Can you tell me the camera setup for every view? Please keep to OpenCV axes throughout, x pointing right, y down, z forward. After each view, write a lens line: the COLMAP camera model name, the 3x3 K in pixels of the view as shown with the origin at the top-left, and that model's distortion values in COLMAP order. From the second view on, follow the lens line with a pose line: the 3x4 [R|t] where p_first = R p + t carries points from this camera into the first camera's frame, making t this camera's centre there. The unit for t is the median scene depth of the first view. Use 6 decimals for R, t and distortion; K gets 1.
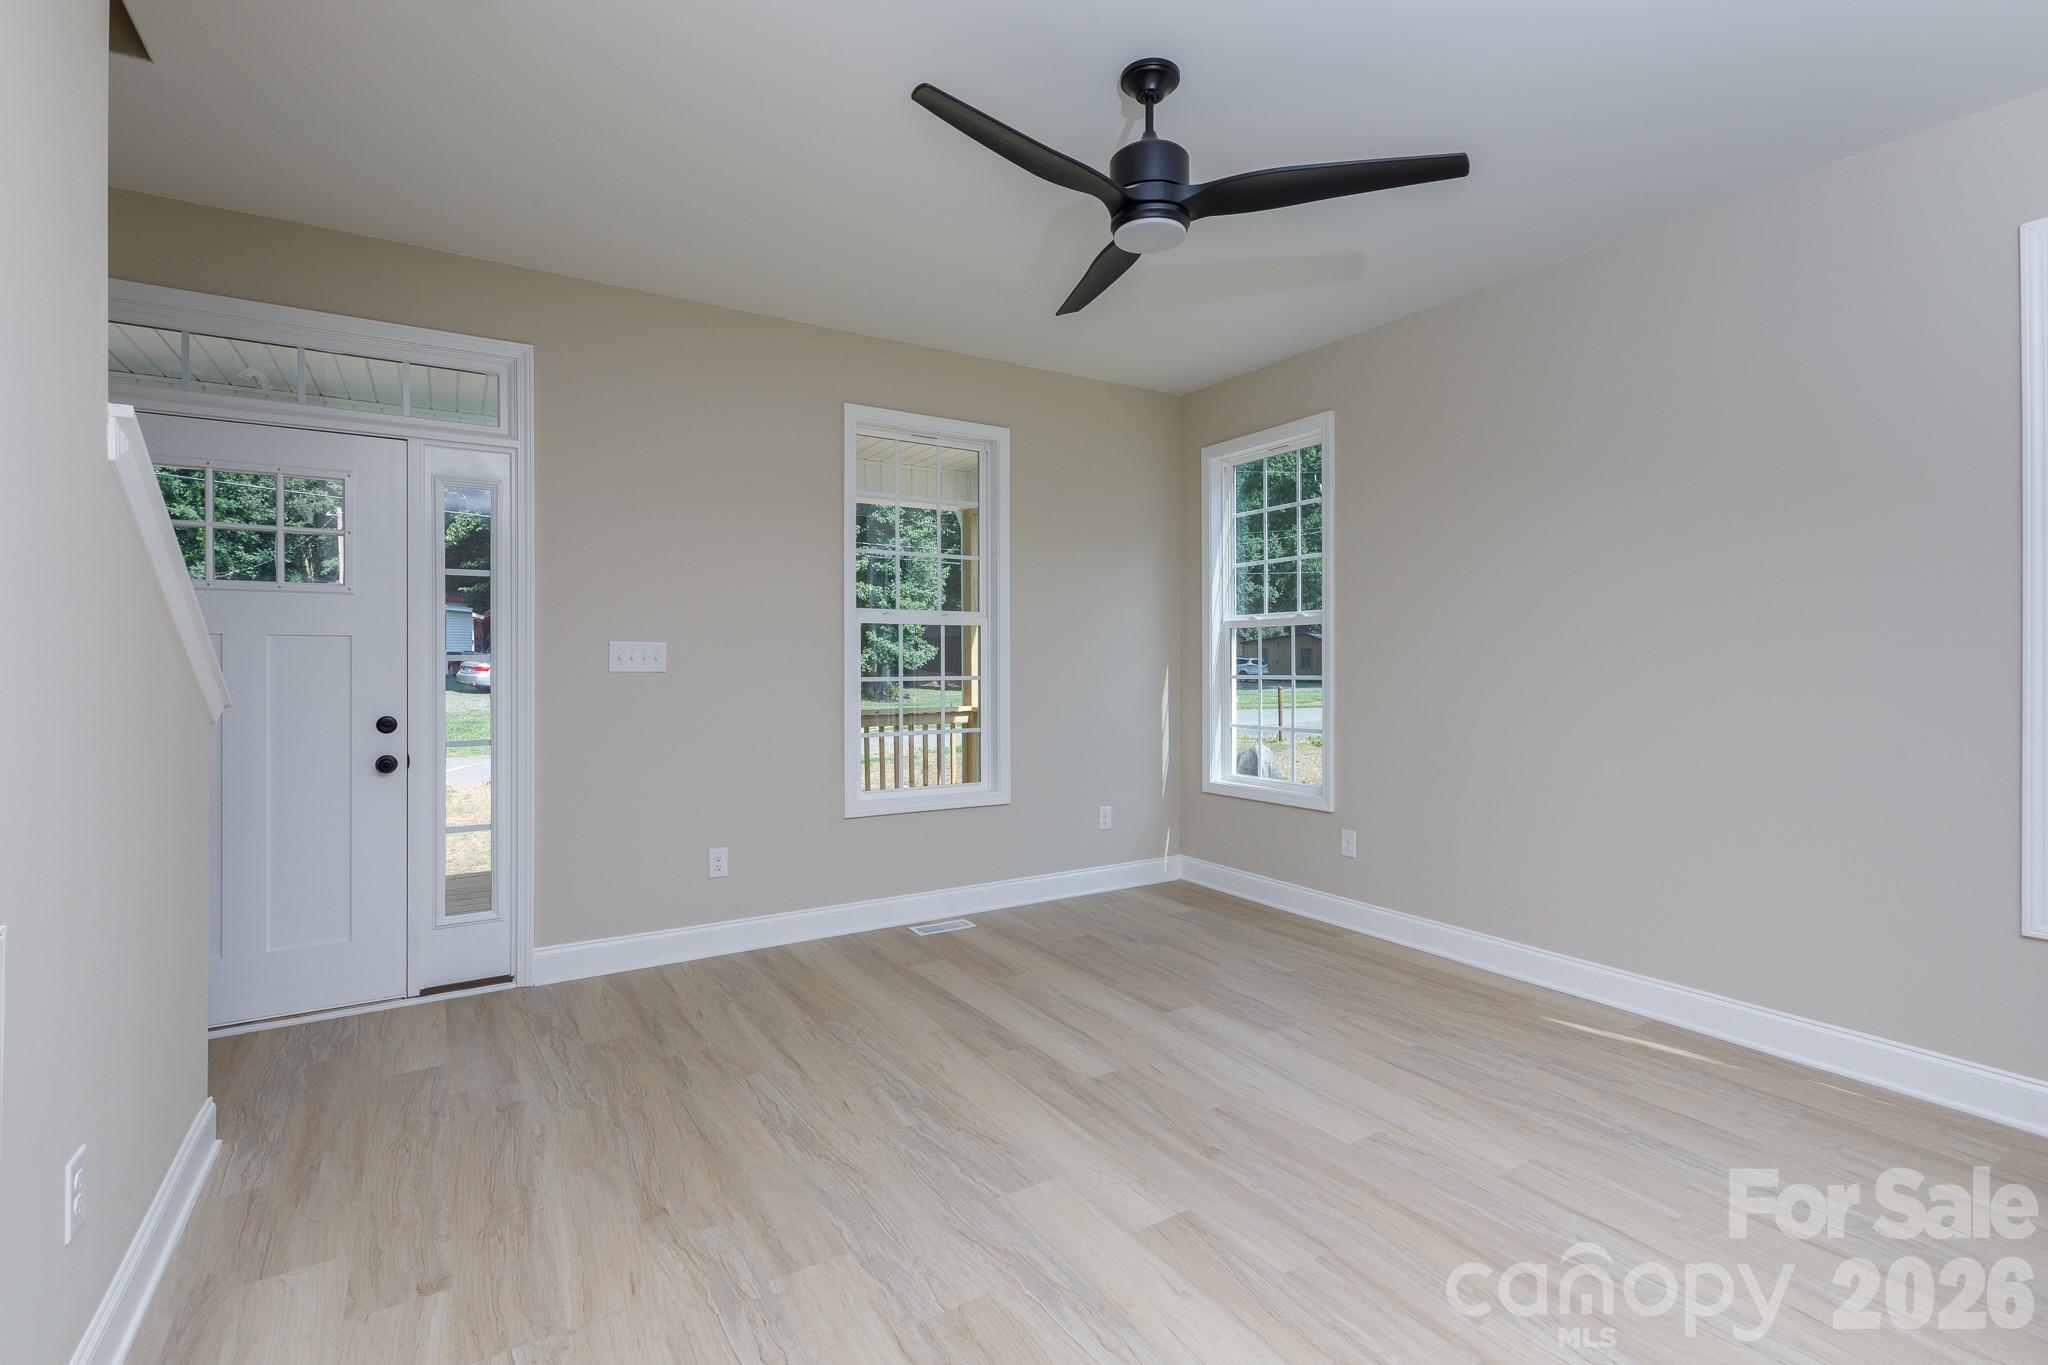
lens RADIAL K [[920.8, 0, 1025.1], [0, 920.8, 660.1], [0, 0, 1]] dist [0.001498, -0.000011]
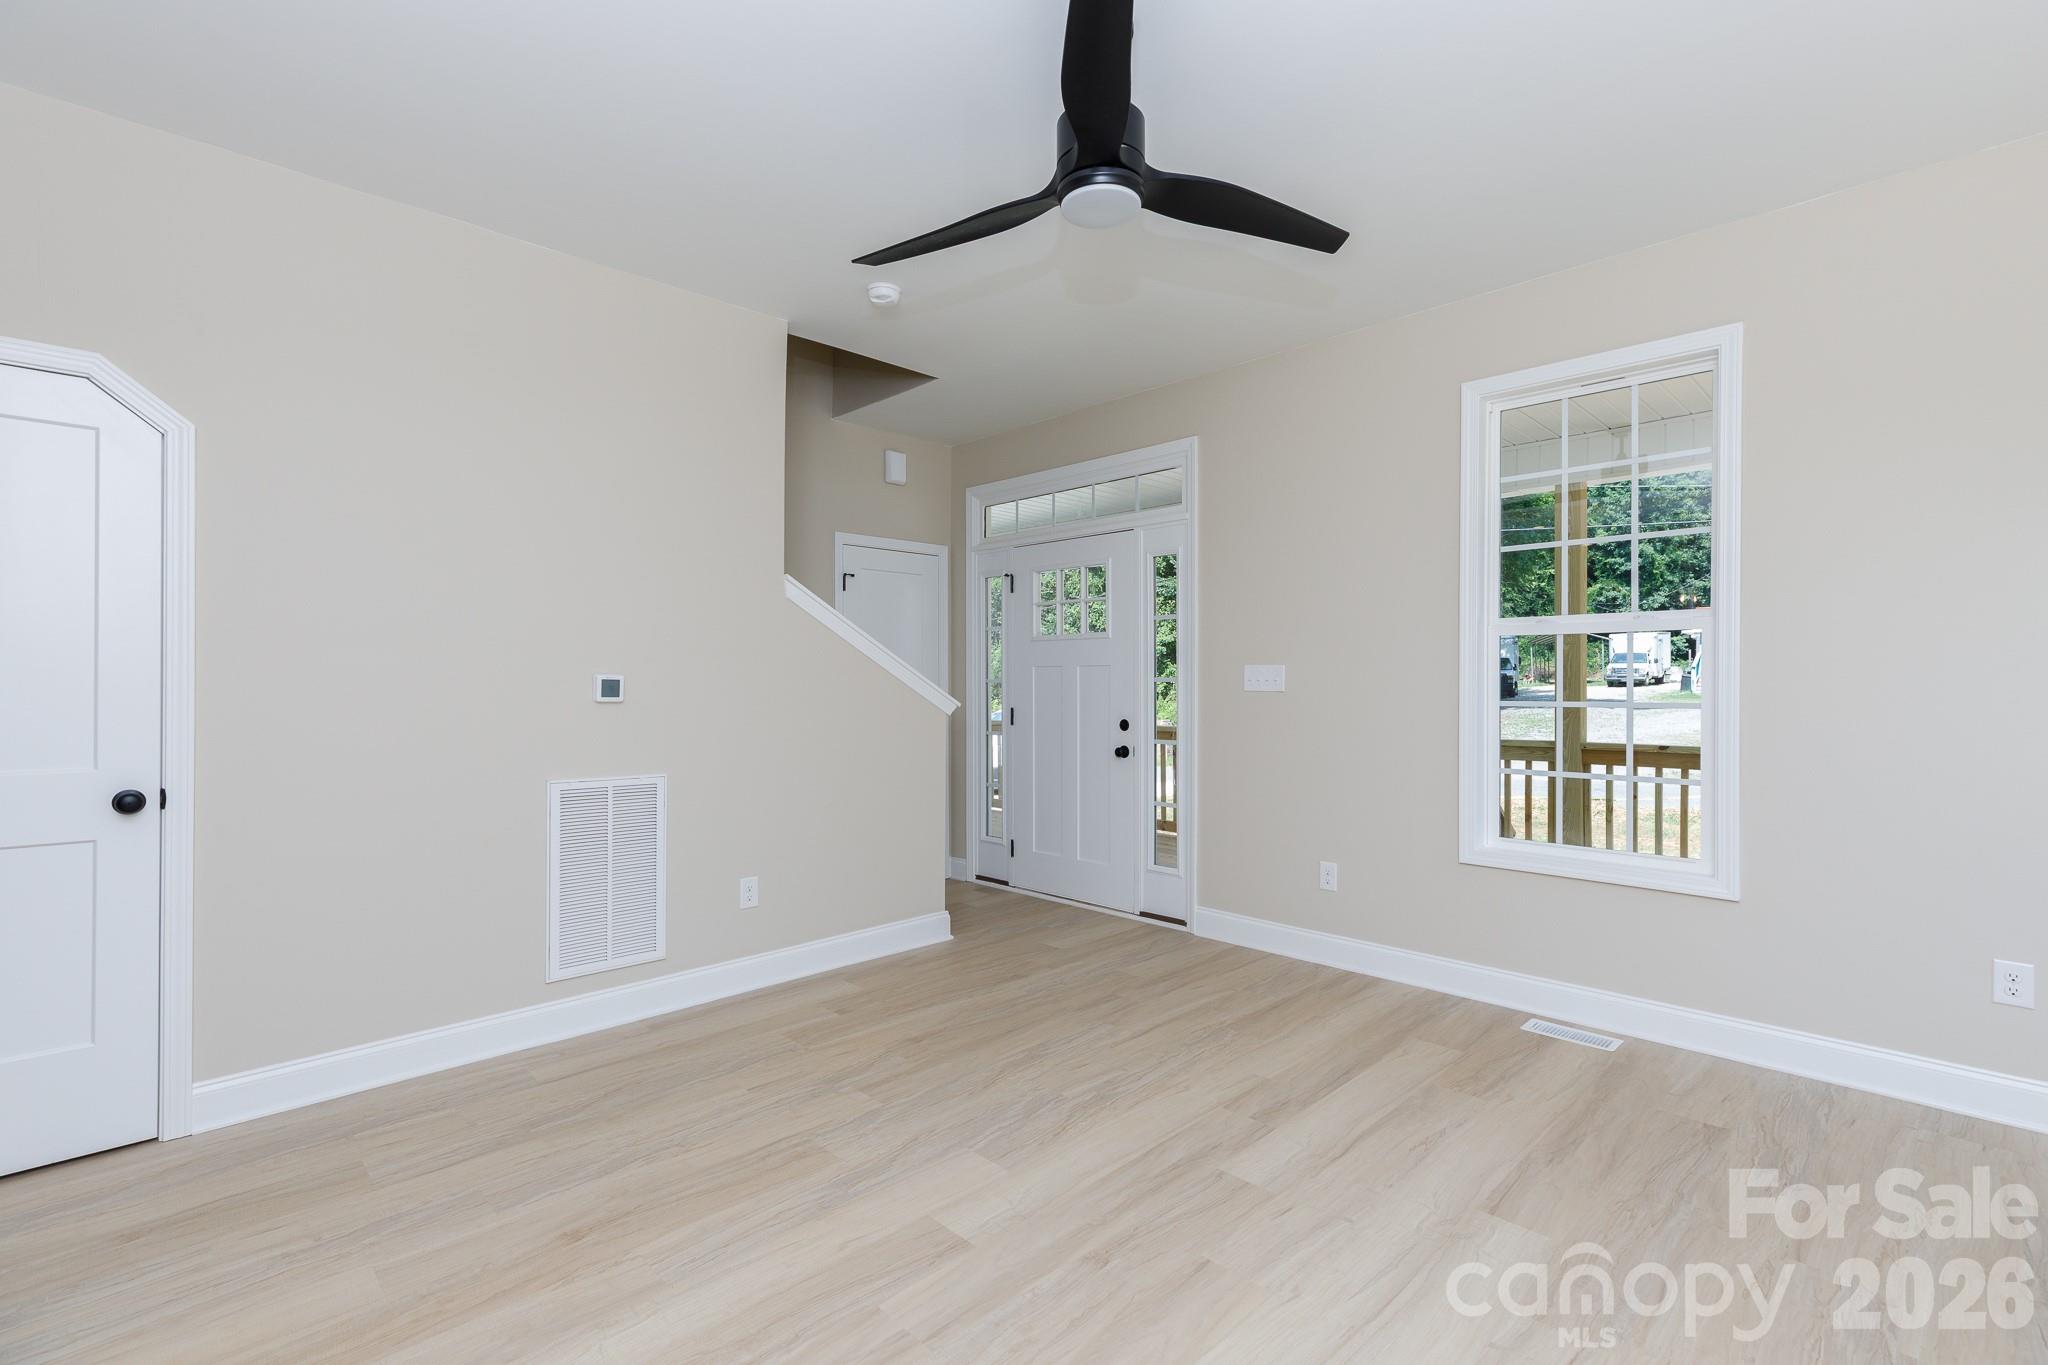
lens RADIAL K [[908.5, 0, 1023.0], [0, 908.5, 673.6], [0, 0, 1]] dist [0.003425, 0.000680]
pose [[0.233728, -0.007930, -0.972270, 0.686276], [0.000540, 0.999968, -0.008026, 0.000111], [0.972302, 0.001351, 0.233725, 0.501724]]
